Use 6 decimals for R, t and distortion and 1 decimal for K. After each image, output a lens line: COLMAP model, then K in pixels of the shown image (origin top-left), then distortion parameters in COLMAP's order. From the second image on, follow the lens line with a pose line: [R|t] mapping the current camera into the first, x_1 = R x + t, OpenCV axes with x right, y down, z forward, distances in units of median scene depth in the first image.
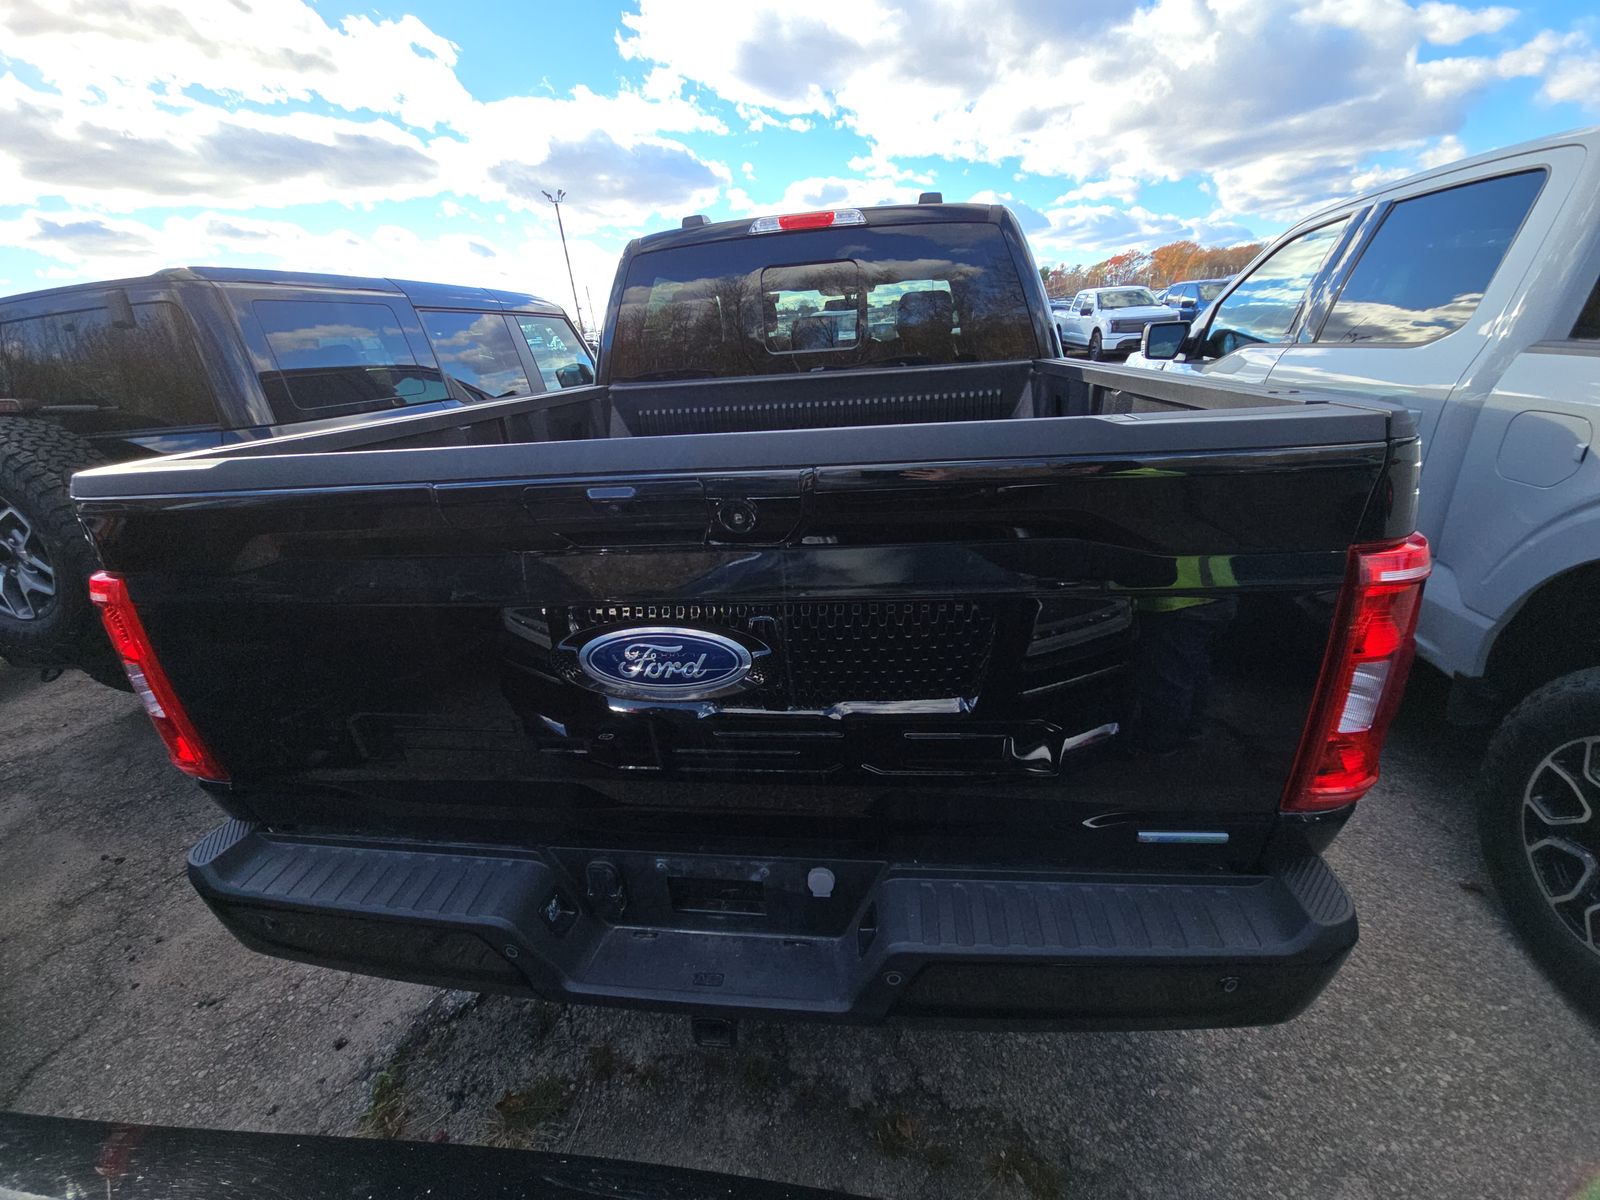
lens RADIAL K [[647.9, 0, 800.0], [0, 647.9, 600.0], [0, 0, 1]] dist [0.000552, -0.000053]
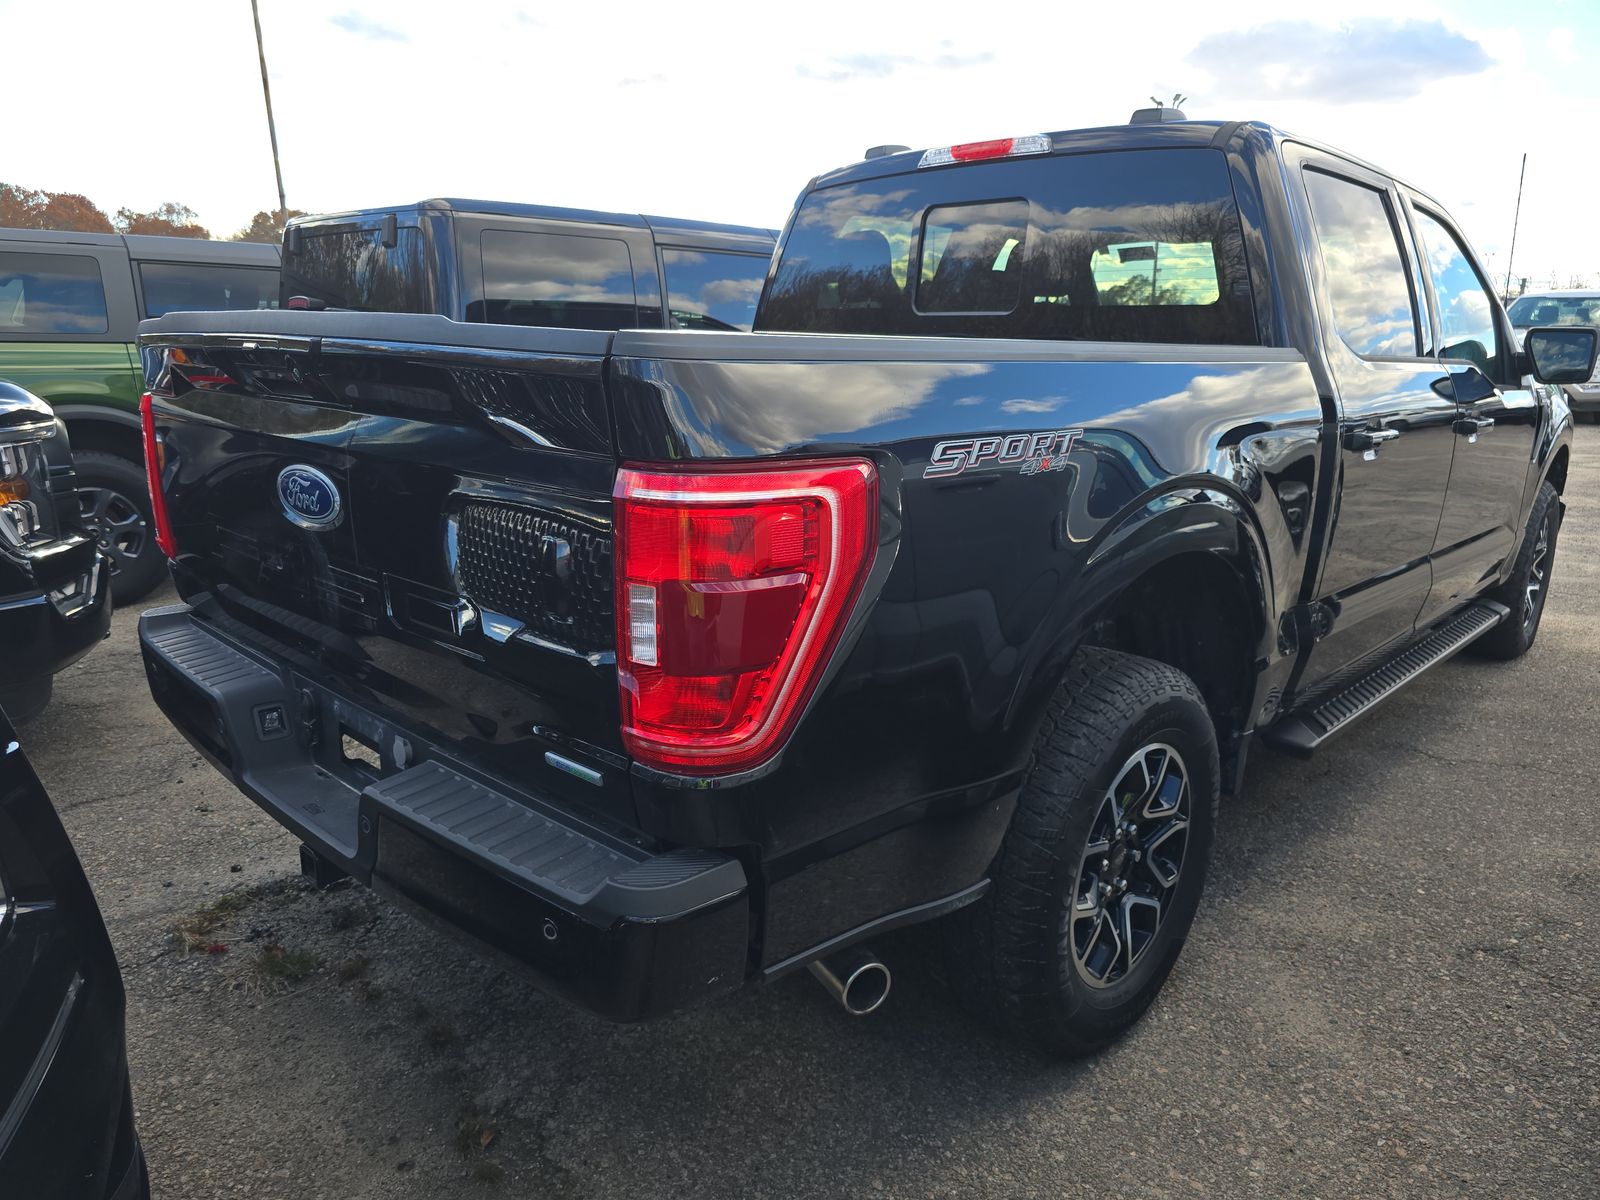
lens RADIAL K [[1087.8, 0, 800.0], [0, 1087.8, 600.0], [0, 0, 1]] dist [0.057960, -0.057831]
pose [[0.799403, 0.214752, -0.561102, 0.904780], [-0.286726, 0.957083, -0.042191, 0.052917], [0.527961, 0.194610, 0.826671, -0.109275]]
